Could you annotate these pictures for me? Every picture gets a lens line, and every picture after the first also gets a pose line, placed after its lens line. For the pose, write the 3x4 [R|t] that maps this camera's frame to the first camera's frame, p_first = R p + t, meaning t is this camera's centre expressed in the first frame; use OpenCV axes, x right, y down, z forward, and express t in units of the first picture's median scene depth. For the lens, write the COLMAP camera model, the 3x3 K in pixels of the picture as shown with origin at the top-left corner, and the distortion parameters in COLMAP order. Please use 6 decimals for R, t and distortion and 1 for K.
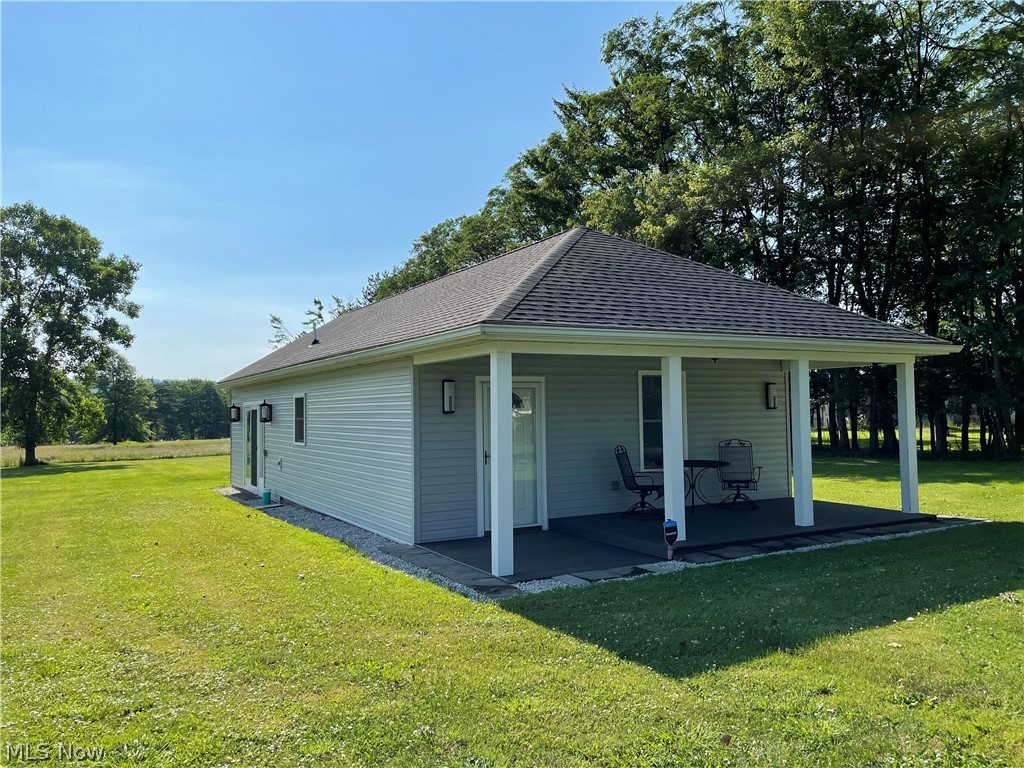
lens RADIAL K [[770.5, 0, 512.6], [0, 770.5, 378.2], [0, 0, 1]] dist [0.096735, -0.121418]
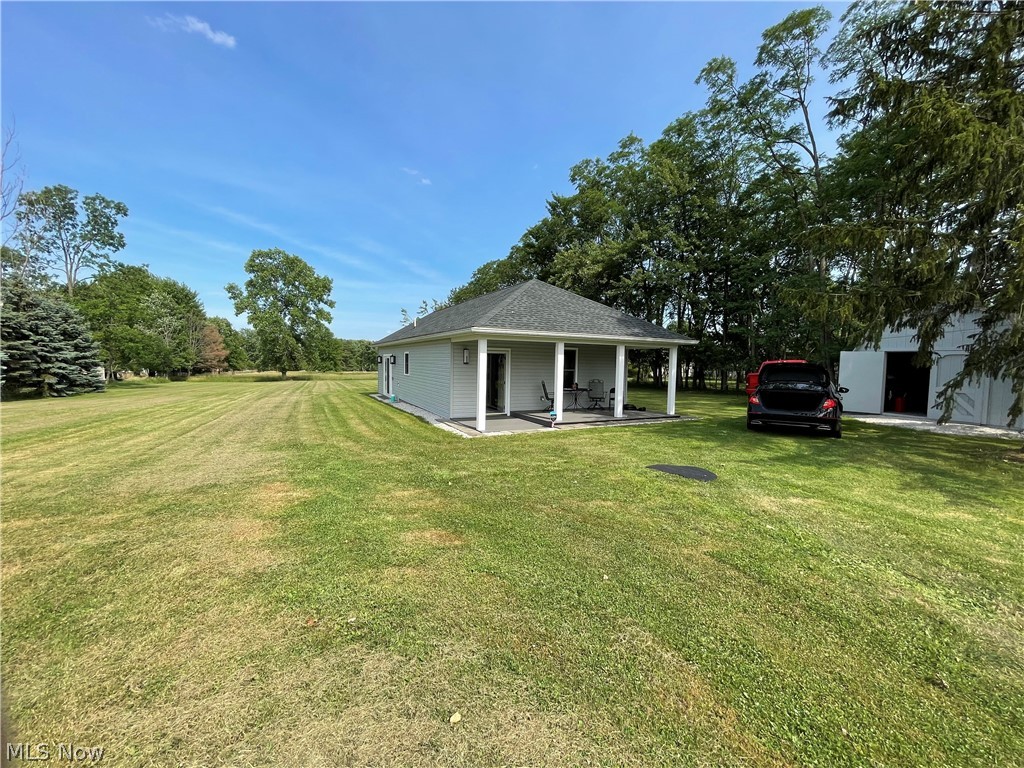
lens RADIAL K [[409.3, 0, 514.4], [0, 409.3, 391.1], [0, 0, 1]] dist [0.009437, 0.000066]
pose [[0.998803, 0.036287, -0.032799, 0.031349], [-0.032331, 0.992954, 0.114005, -0.005142], [0.036704, -0.112808, 0.992939, -0.065423]]
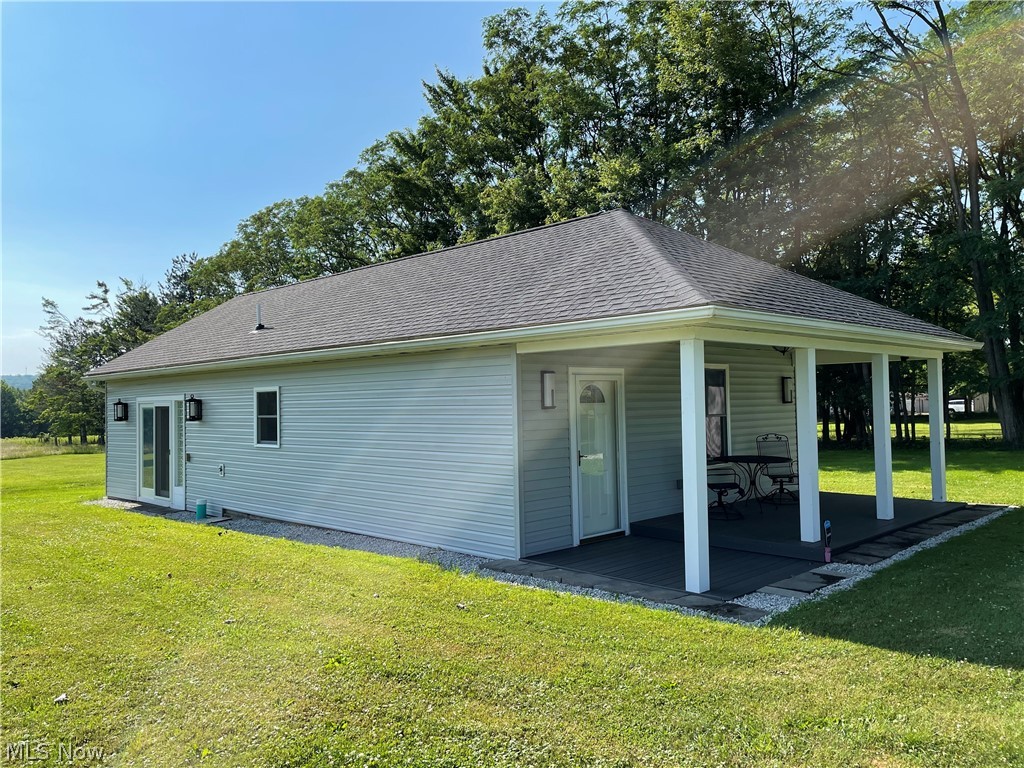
lens RADIAL K [[770.5, 0, 515.1], [0, 770.5, 380.9], [0, 0, 1]] dist [0.096735, -0.121418]
pose [[0.963415, 0.004314, 0.267980, -0.109345], [-0.006768, 0.999943, 0.008236, 0.001991], [-0.267929, -0.009748, 0.963389, 0.048704]]
